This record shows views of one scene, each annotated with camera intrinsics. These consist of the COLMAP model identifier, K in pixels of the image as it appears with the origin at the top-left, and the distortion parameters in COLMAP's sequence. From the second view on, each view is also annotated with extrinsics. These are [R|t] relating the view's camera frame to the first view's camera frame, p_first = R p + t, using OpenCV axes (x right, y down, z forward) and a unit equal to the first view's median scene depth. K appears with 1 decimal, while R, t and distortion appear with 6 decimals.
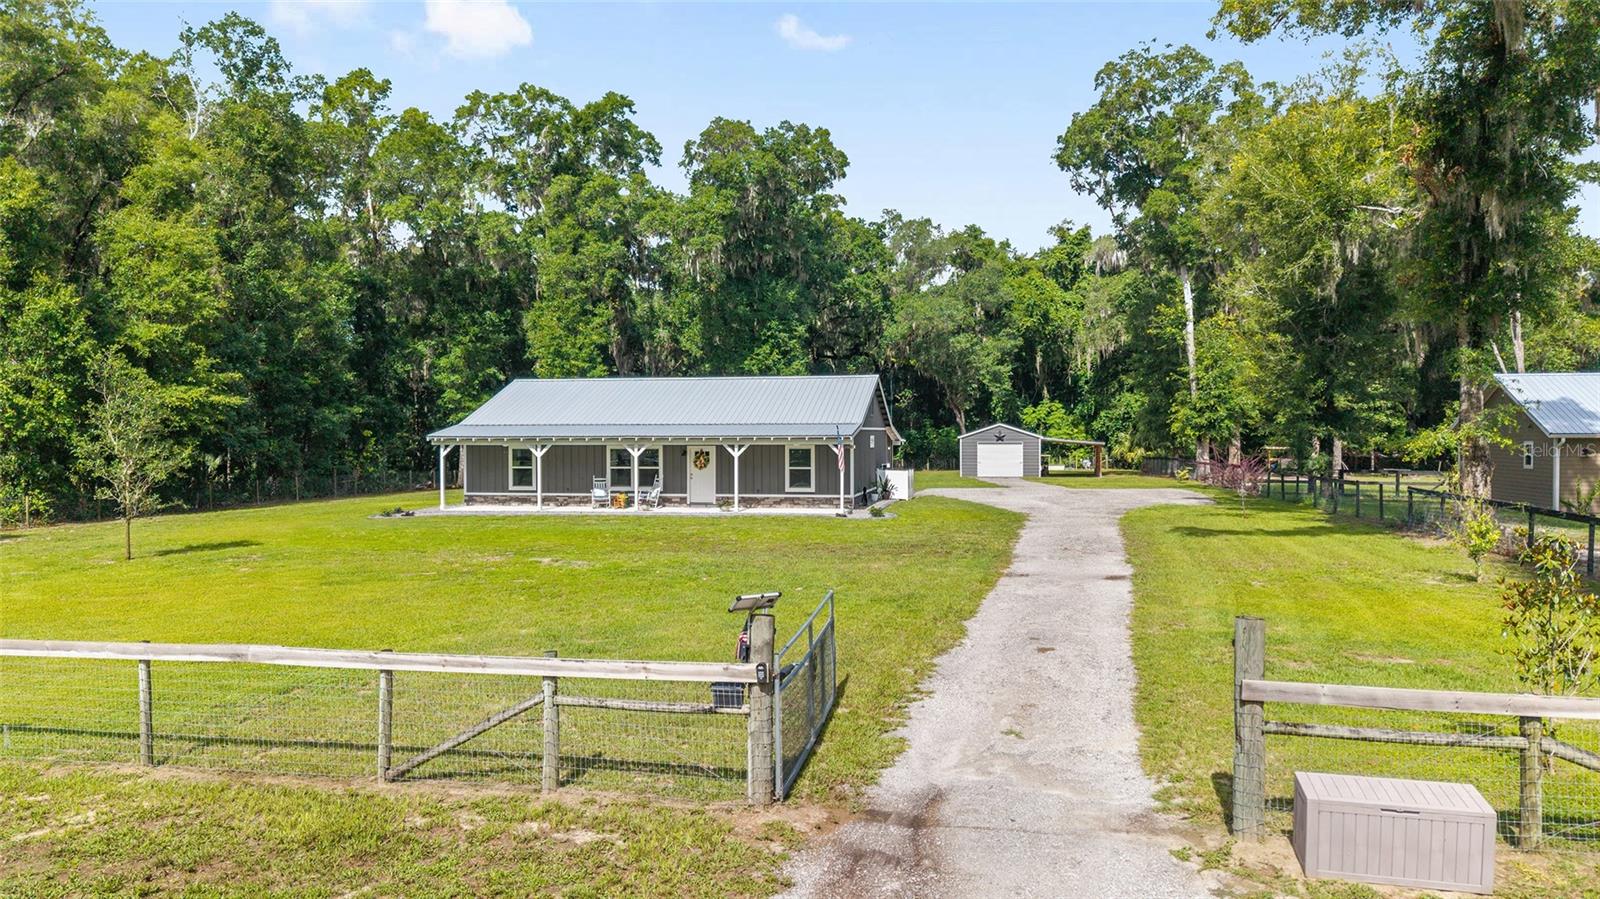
lens RADIAL K [[1076.7, 0, 801.6], [0, 1076.7, 453.8], [0, 0, 1]] dist [0.029347, -0.038859]
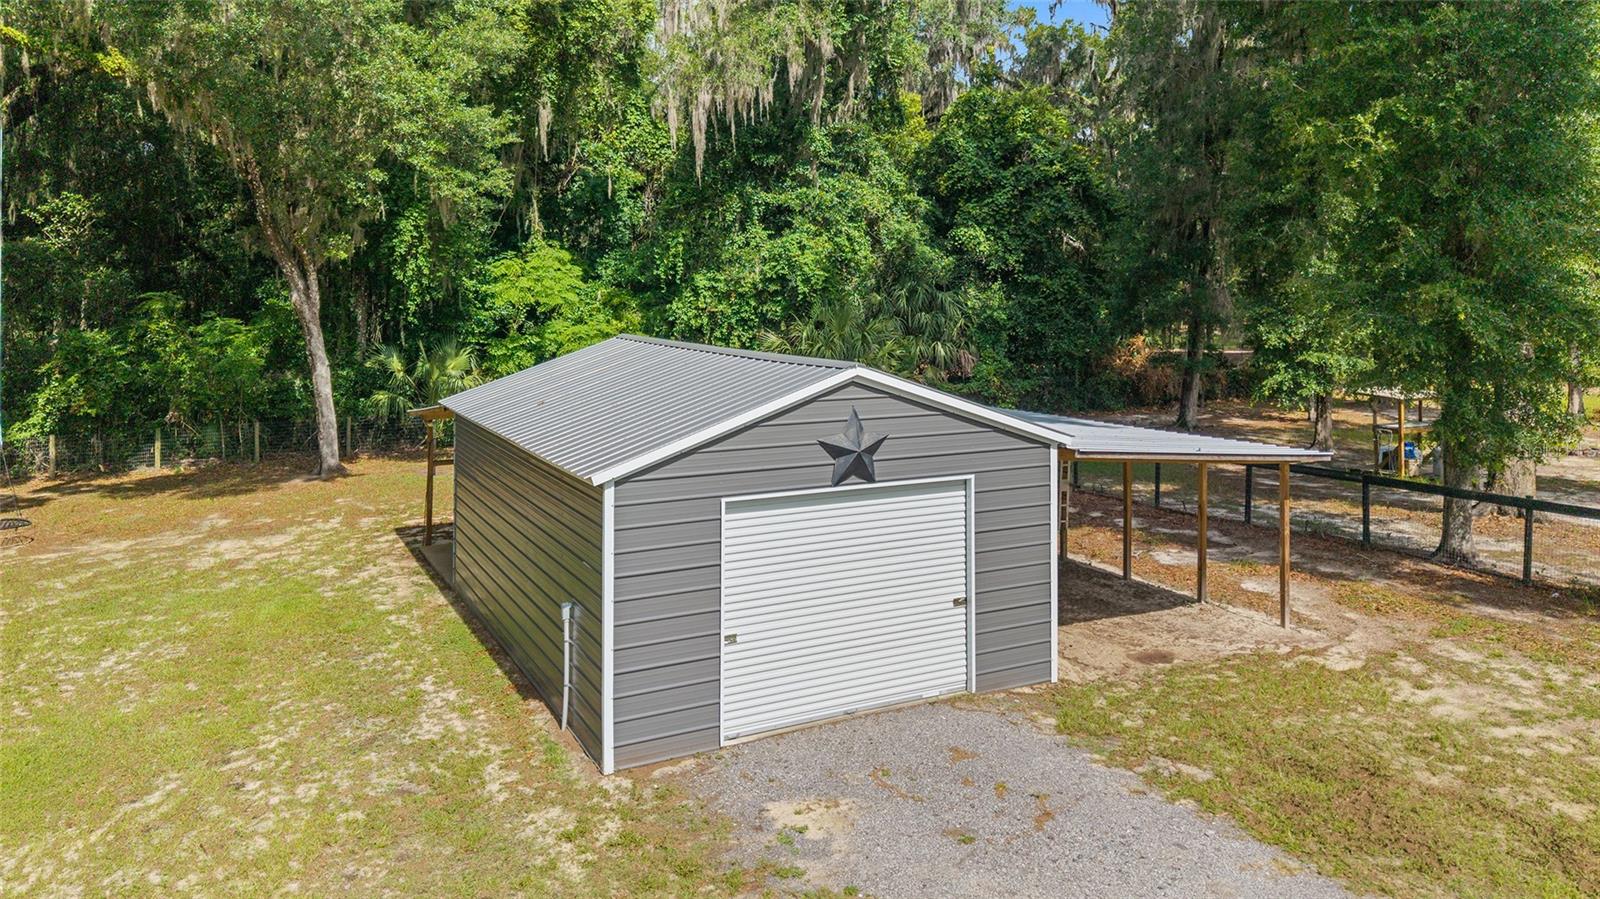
lens RADIAL K [[1120.6, 0, 802.3], [0, 1120.6, 287.0], [0, 0, 1]] dist [-0.003703, -0.002961]
pose [[0.768188, 0.002762, 0.640219, 0.083107], [0.009725, 0.999825, -0.015982, -0.039344], [-0.640151, 0.018503, 0.768026, 0.951353]]
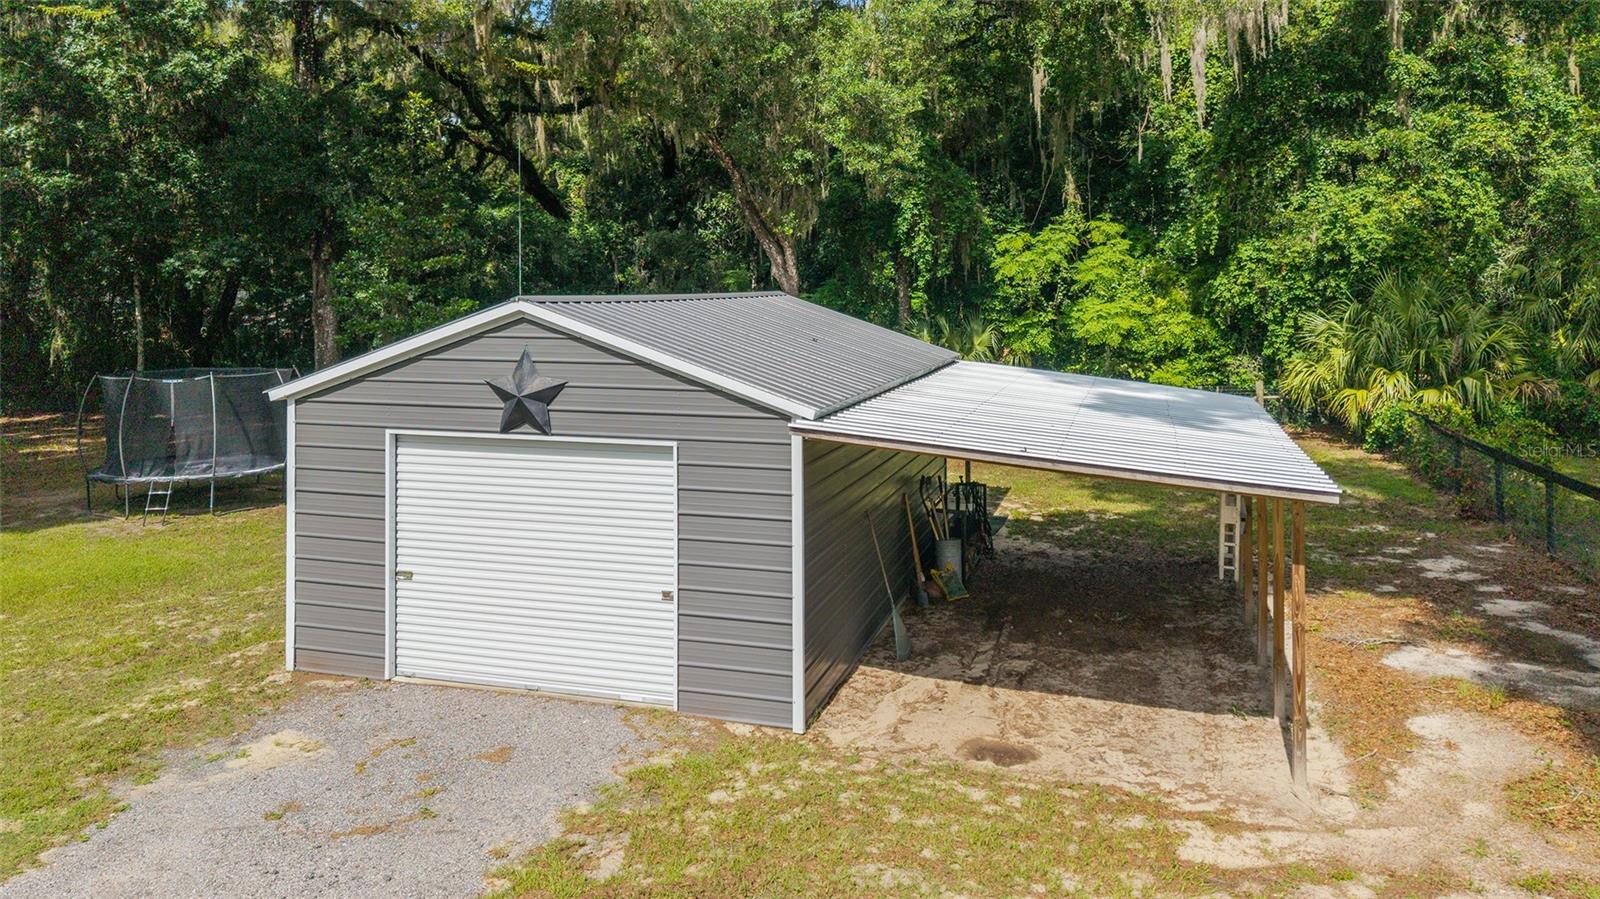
lens RADIAL K [[1120.6, 0, 802.3], [0, 1120.6, 287.0], [0, 0, 1]] dist [-0.003703, -0.002961]
pose [[0.996275, -0.004039, -0.086134, 0.249259], [0.002407, 0.999816, -0.019050, -0.028933], [0.086195, 0.018772, 0.996101, 0.928668]]
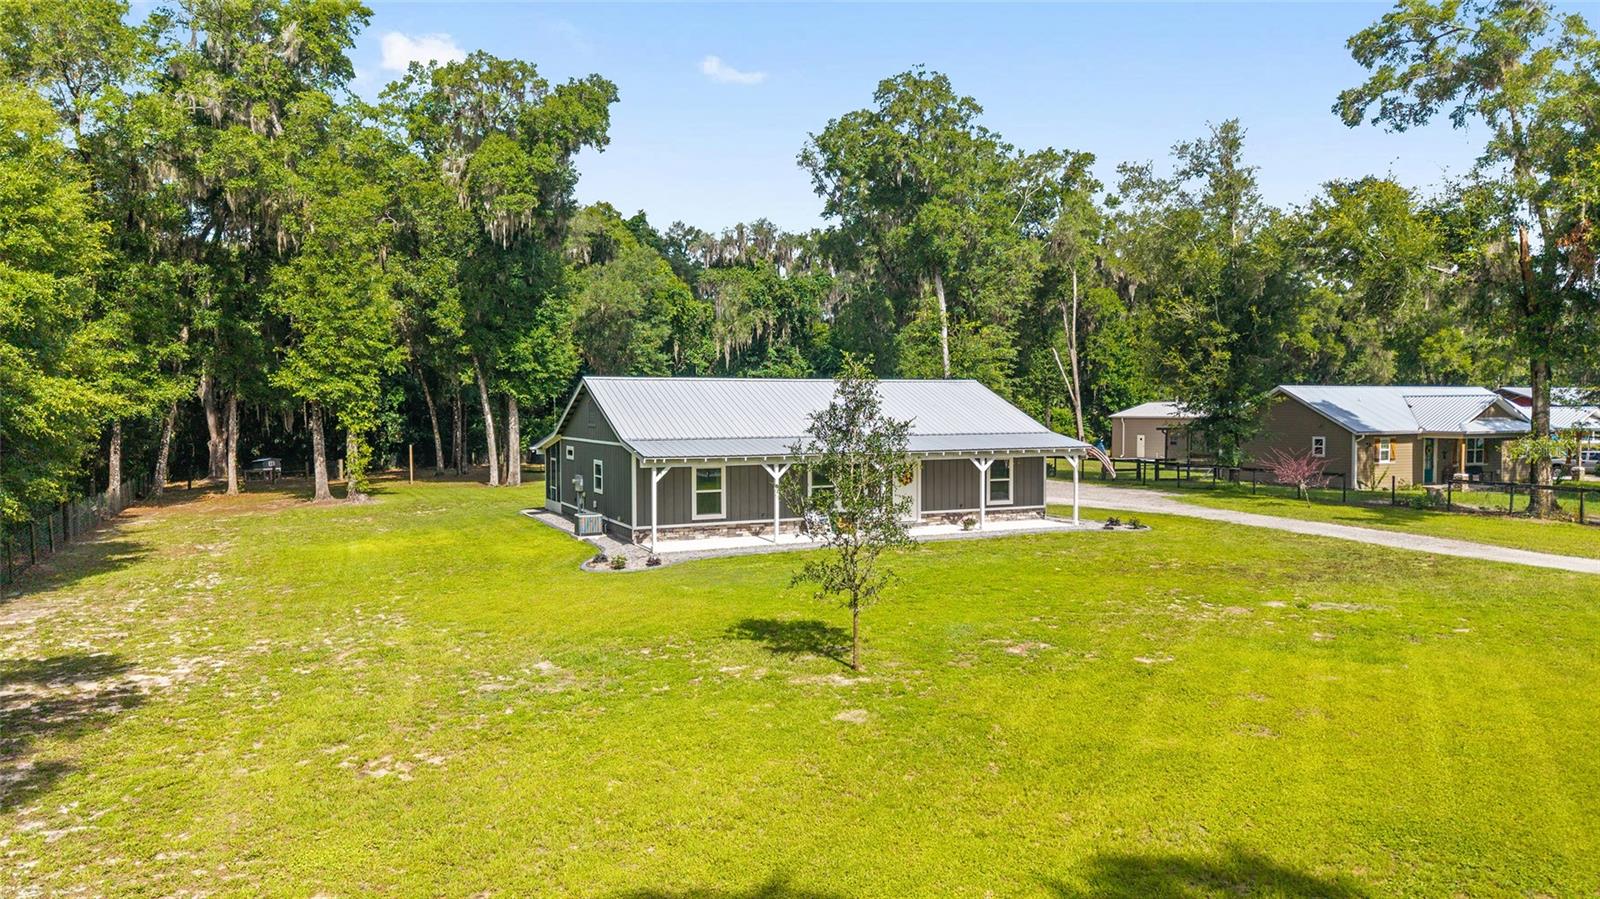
lens RADIAL K [[1054.6, 0, 840.9], [0, 1054.6, 487.6], [0, 0, 1]] dist [0.001187, -0.060019]
pose [[0.778146, -0.044723, 0.626490, -0.389510], [0.009559, 0.998189, 0.059384, -0.020833], [-0.628011, -0.040221, 0.777164, 0.190042]]
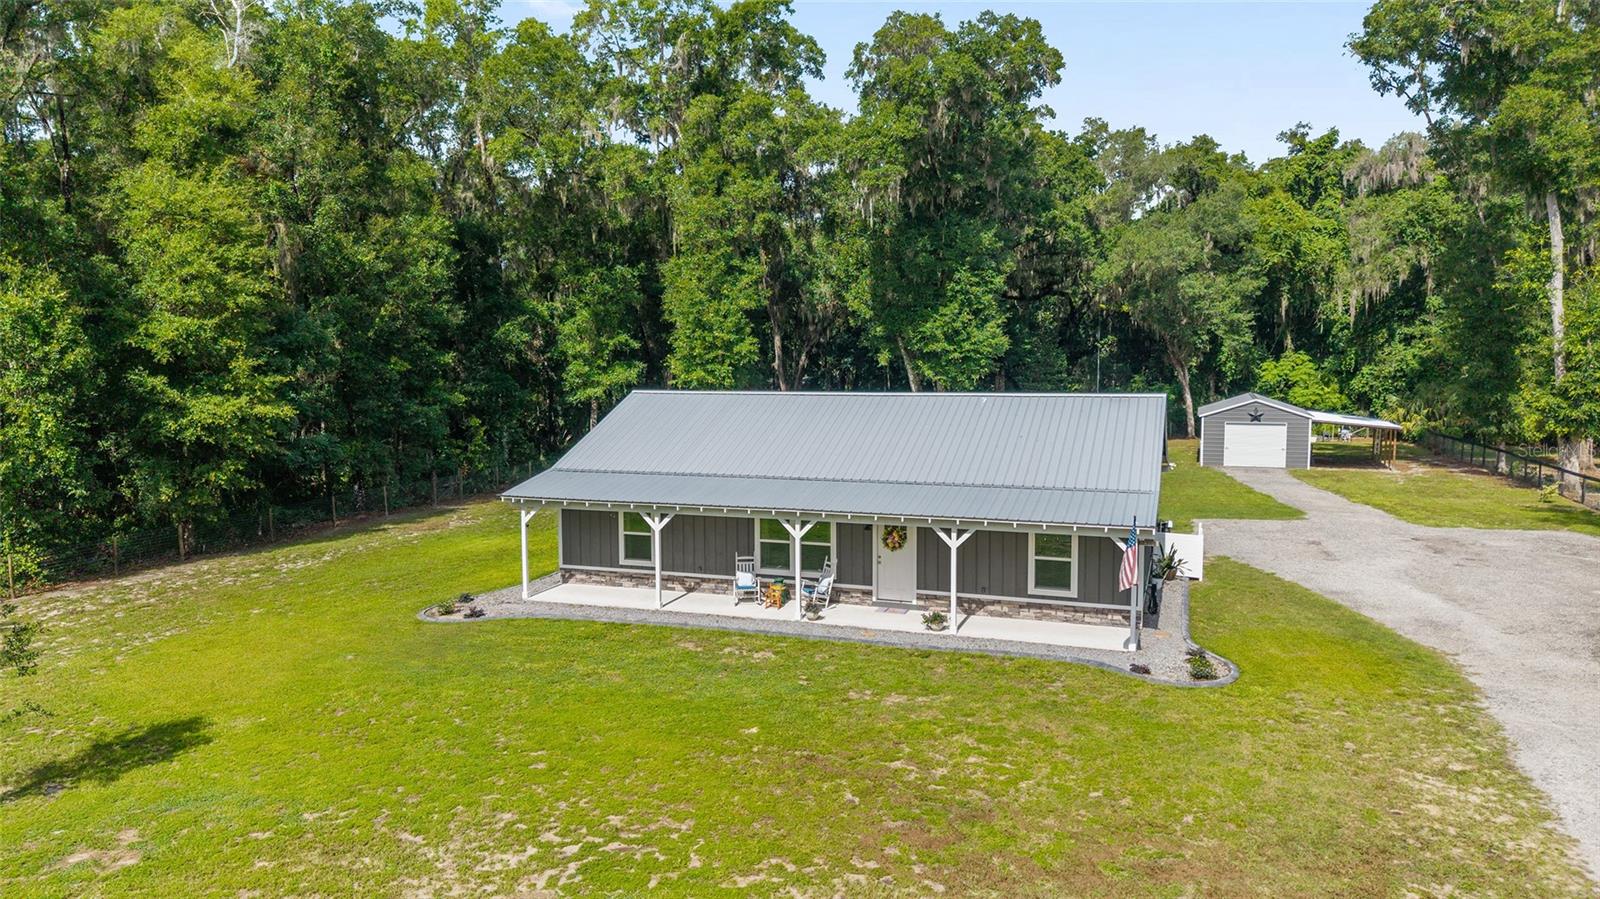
lens RADIAL K [[1076.7, 0, 801.6], [0, 1076.7, 453.8], [0, 0, 1]] dist [0.029347, -0.038859]
pose [[0.989943, 0.010732, -0.141060, -0.032372], [0.000491, 0.996851, 0.079293, -0.054449], [0.141467, -0.078565, 0.986821, 0.192878]]
